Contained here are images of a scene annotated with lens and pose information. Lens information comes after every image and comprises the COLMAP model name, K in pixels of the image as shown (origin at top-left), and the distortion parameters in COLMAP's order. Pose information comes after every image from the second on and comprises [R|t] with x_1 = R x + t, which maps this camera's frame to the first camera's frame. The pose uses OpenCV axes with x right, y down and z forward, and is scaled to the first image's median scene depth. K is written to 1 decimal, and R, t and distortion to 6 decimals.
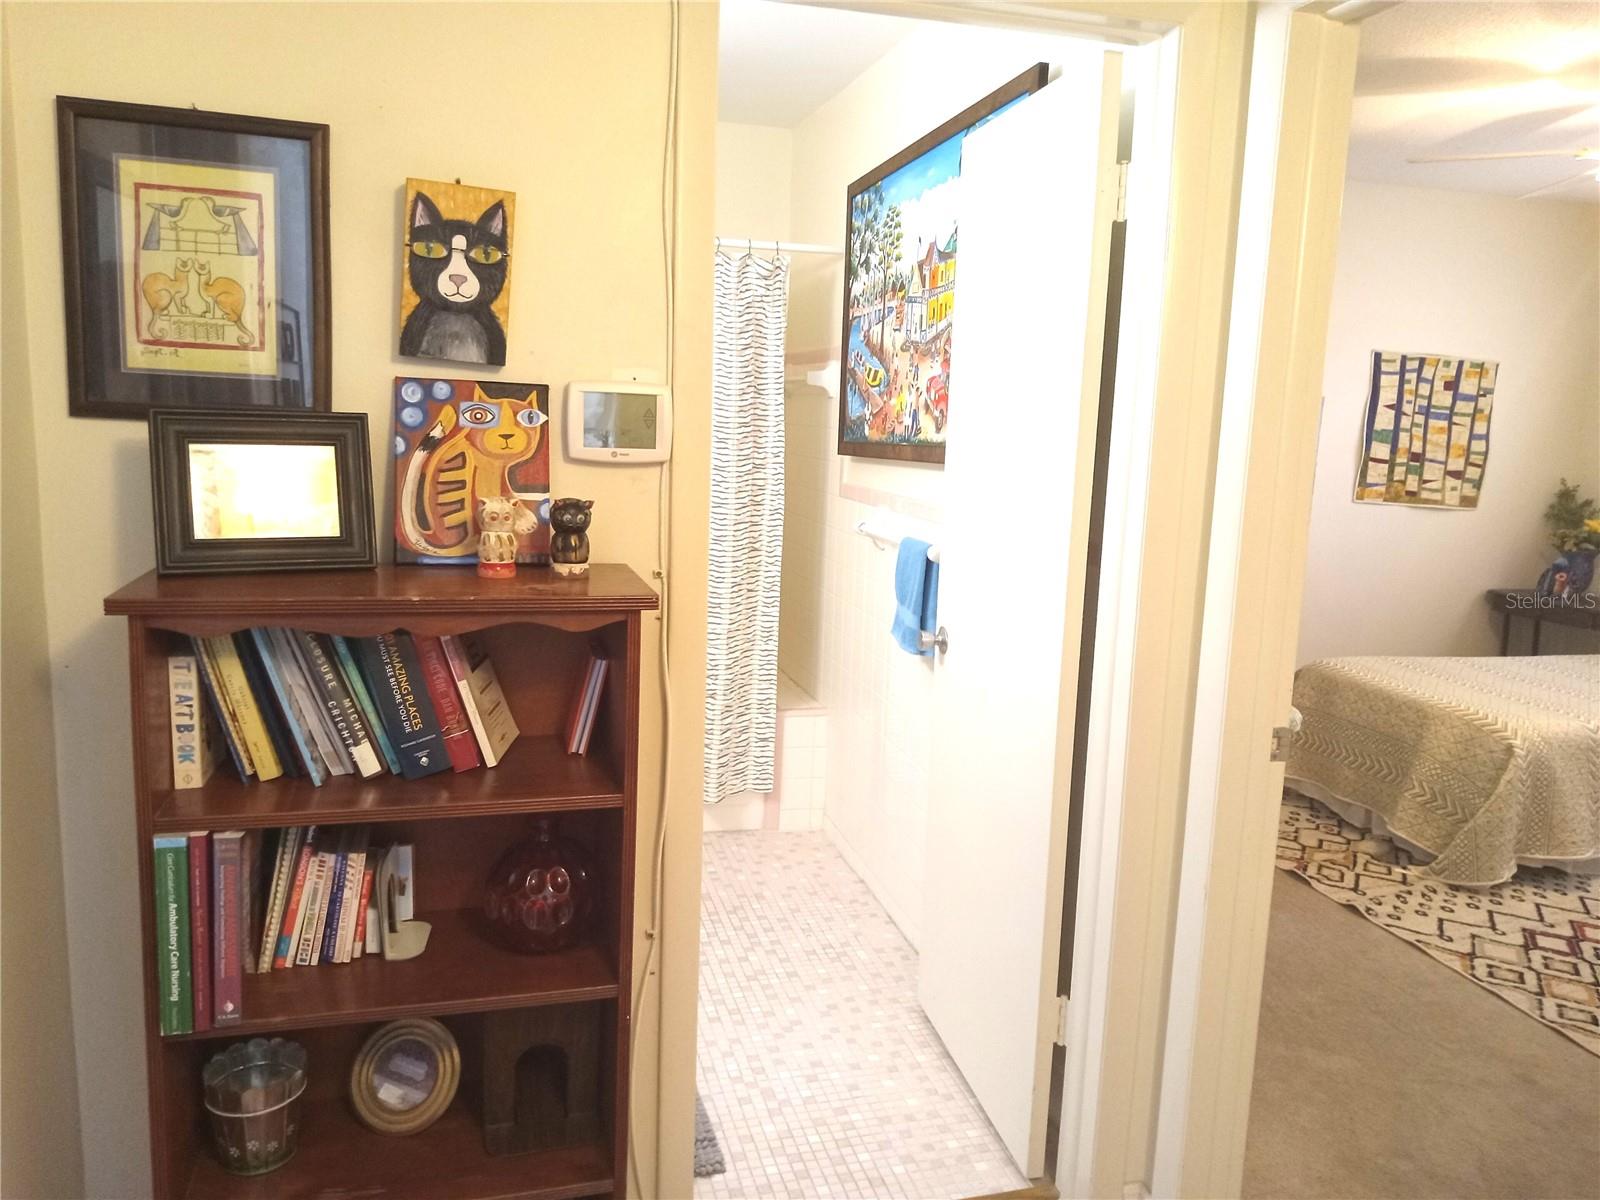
lens RADIAL K [[1227.0, 0, 784.5], [0, 1227.0, 596.9], [0, 0, 1]] dist [-0.001963, -0.004305]
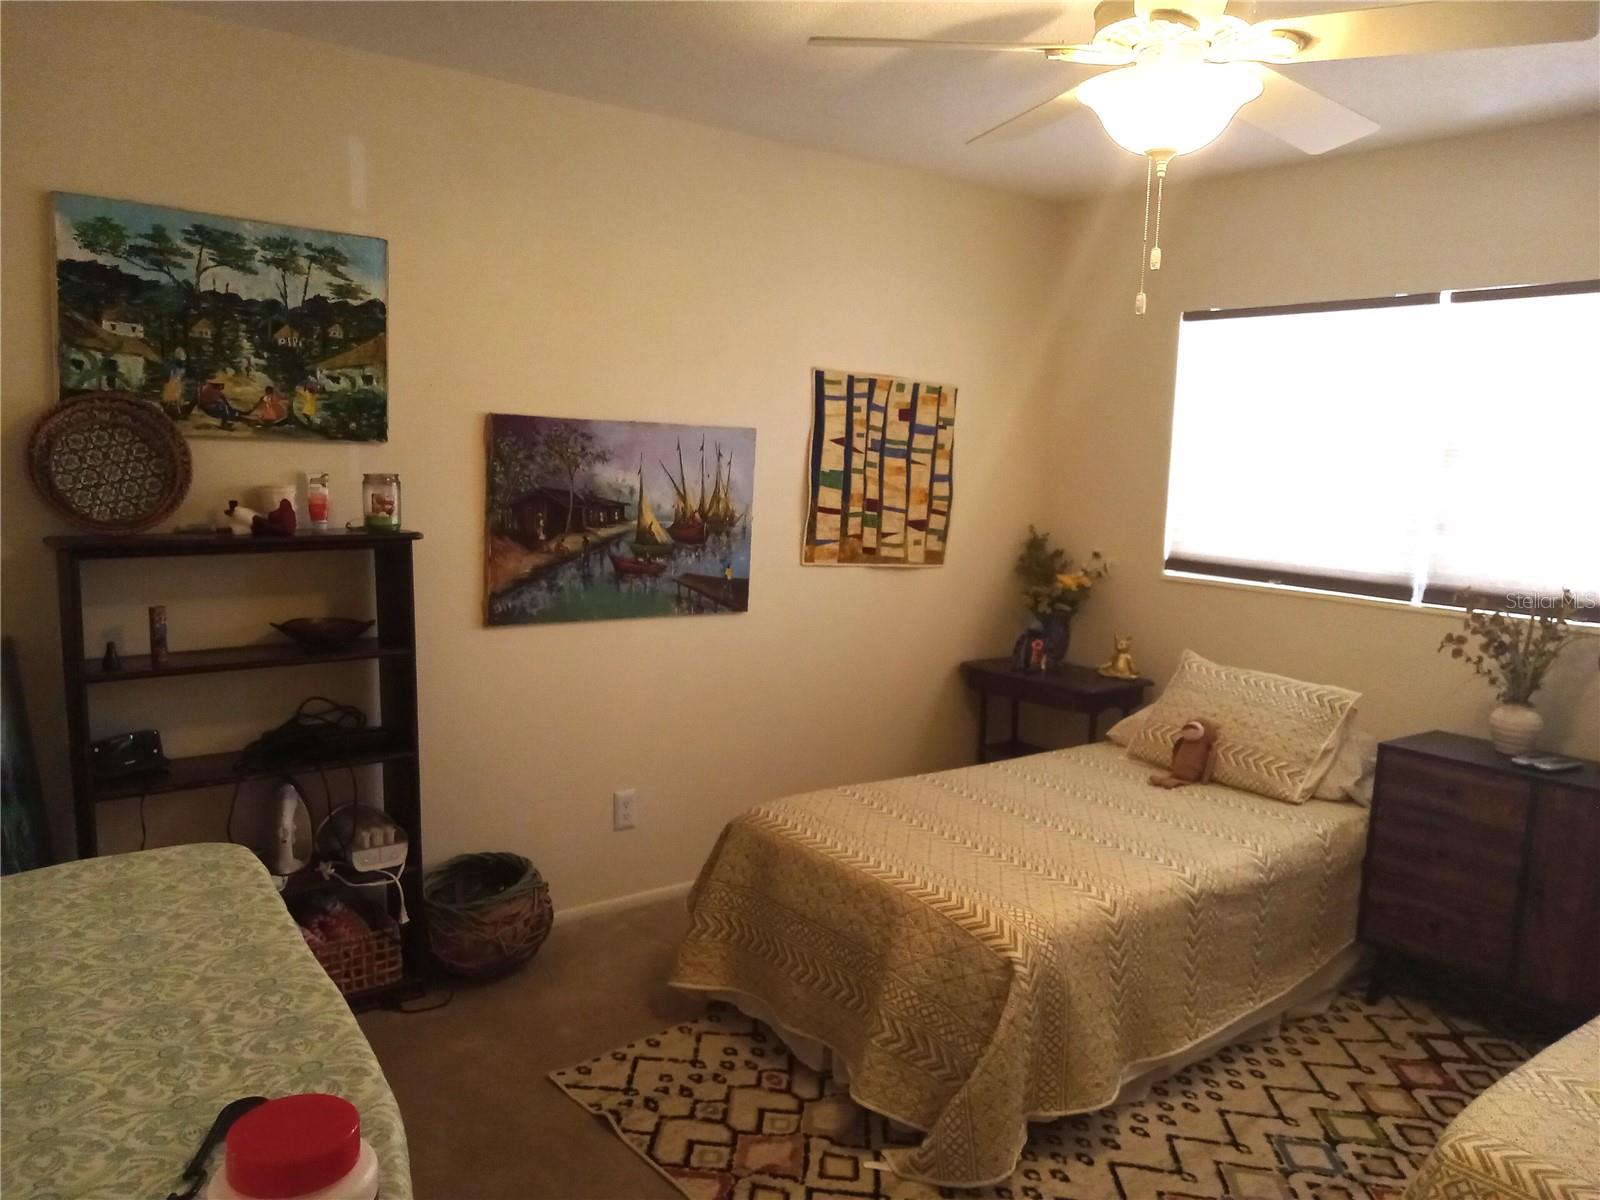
lens RADIAL K [[1188.7, 0, 800.0], [0, 1188.7, 600.0], [0, 0, 1]] dist [0.032924, -0.081454]
pose [[0.923311, -0.049953, 0.380792, 0.179055], [0.055737, 0.998437, -0.004171, -0.052779], [-0.379988, 0.025075, 0.924652, 0.313719]]
